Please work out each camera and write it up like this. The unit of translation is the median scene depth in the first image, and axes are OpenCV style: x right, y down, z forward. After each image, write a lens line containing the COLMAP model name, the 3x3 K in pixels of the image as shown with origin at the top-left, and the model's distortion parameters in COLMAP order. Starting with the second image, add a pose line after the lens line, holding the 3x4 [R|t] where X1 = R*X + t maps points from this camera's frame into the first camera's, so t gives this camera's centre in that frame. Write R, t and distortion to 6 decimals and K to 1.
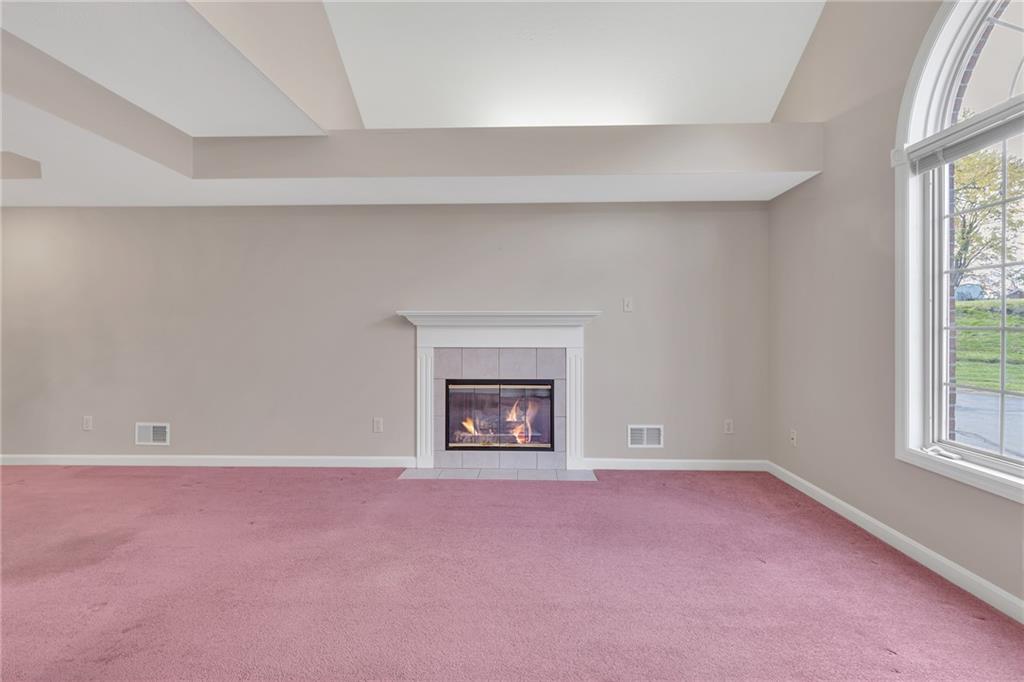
lens RADIAL K [[470.2, 0, 511.5], [0, 470.2, 332.6], [0, 0, 1]] dist [0.015559, -0.003110]
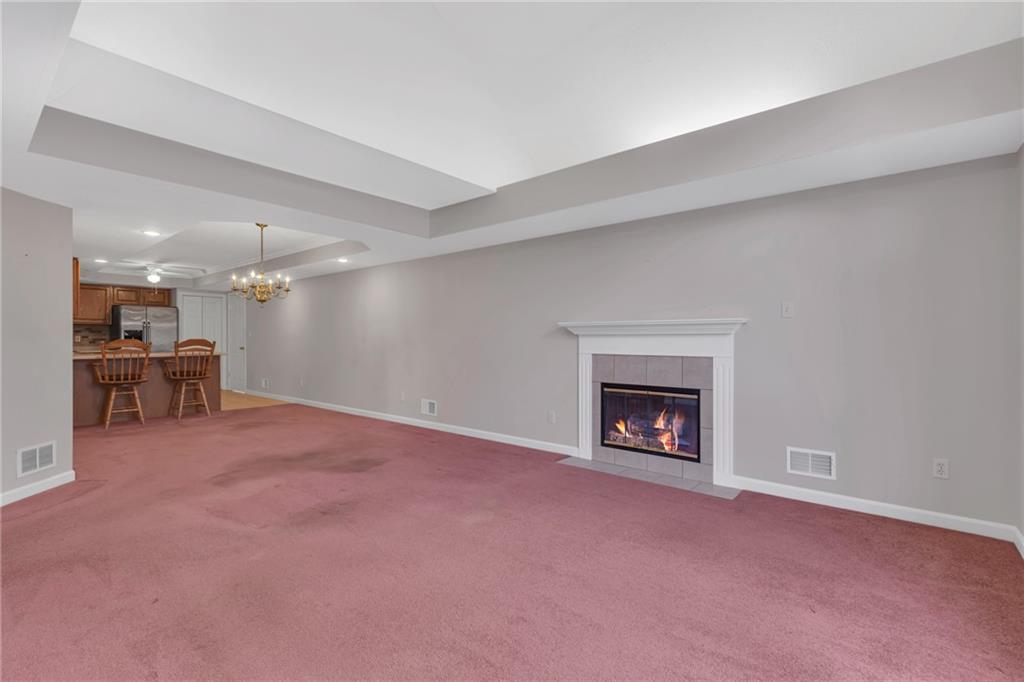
lens RADIAL K [[470.2, 0, 530.3], [0, 470.2, 342.1], [0, 0, 1]] dist [0.015559, -0.003110]
pose [[0.787603, 0.002722, -0.616177, 0.414854], [-0.003225, 0.999995, 0.000295, 0.002307], [0.616175, 0.001755, 0.787608, 0.012825]]
